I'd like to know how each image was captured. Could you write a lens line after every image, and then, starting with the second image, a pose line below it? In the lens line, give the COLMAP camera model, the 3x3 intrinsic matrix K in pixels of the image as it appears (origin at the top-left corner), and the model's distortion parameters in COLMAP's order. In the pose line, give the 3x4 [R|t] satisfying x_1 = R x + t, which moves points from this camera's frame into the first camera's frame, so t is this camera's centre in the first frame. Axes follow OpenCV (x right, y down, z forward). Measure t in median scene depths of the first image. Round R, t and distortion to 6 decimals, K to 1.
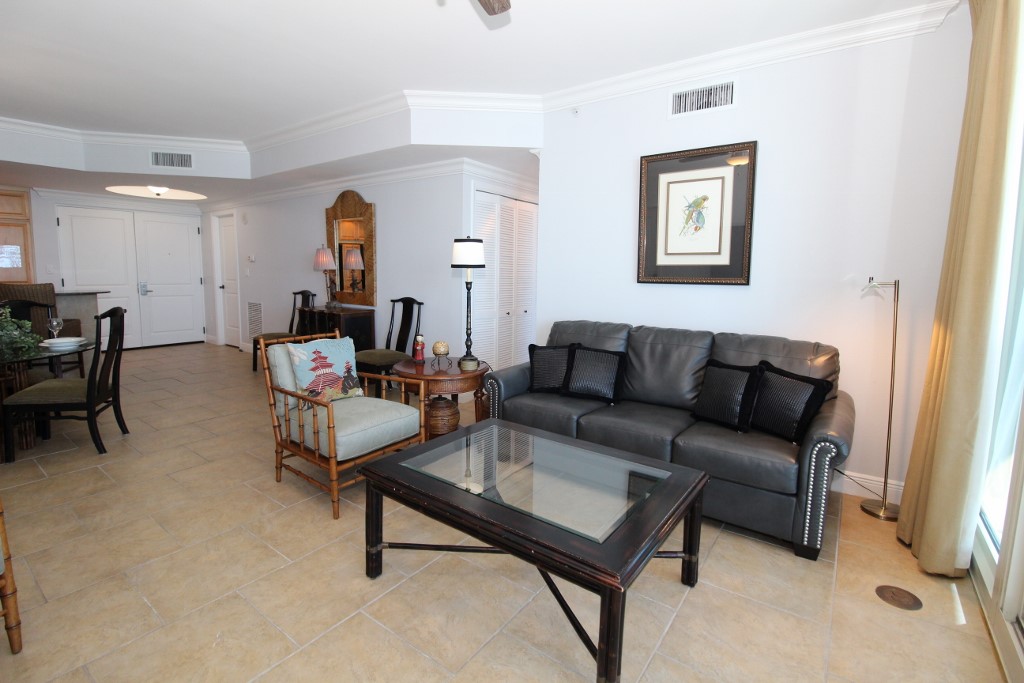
lens RADIAL K [[478.4, 0, 518.9], [0, 478.4, 324.1], [0, 0, 1]] dist [0.024891, -0.016180]
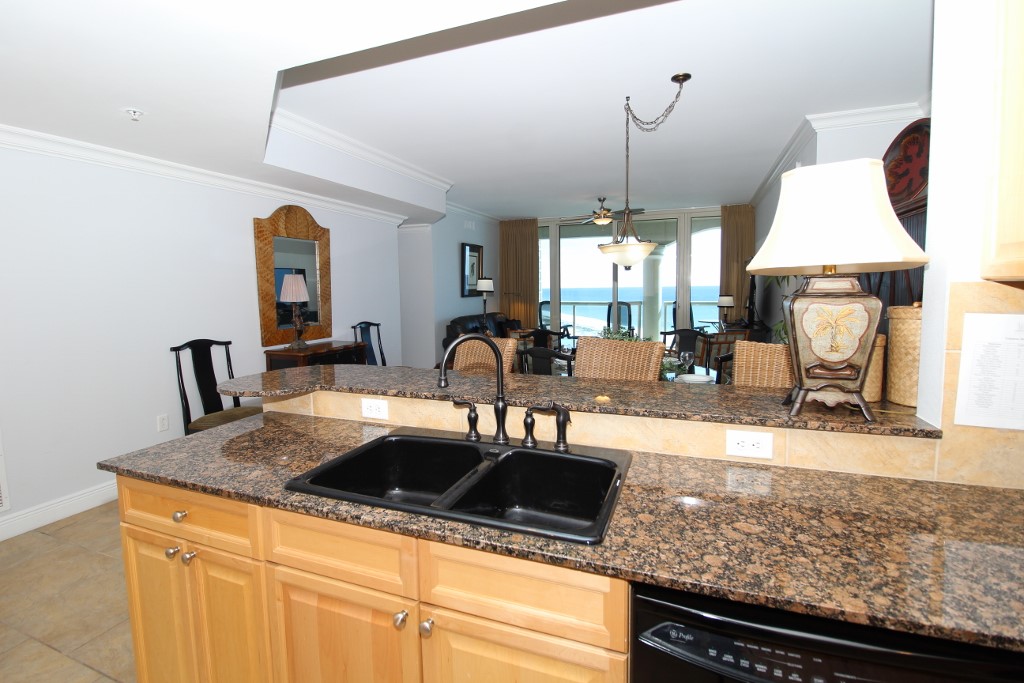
lens RADIAL K [[472.9, 0, 508.3], [0, 472.9, 324.0], [0, 0, 1]] dist [-0.016231, -0.001487]
pose [[-0.257210, -0.089894, 0.962165, -2.016509], [0.108641, 0.986662, 0.121225, -0.215901], [-0.960229, 0.135711, -0.244013, 1.401711]]
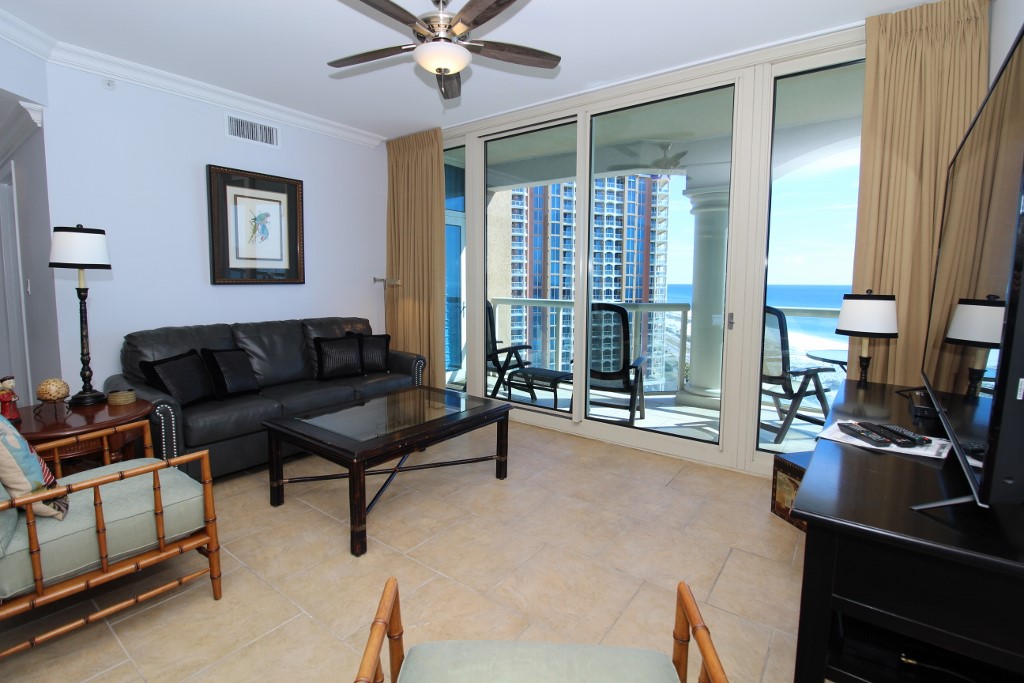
lens RADIAL K [[472.9, 0, 508.3], [0, 472.9, 324.0], [0, 0, 1]] dist [-0.016231, -0.001487]
pose [[0.002959, -0.105998, 0.994362, -0.806177], [0.093259, 0.990062, 0.105262, -0.049561], [-0.995638, 0.092422, 0.012815, 0.366347]]
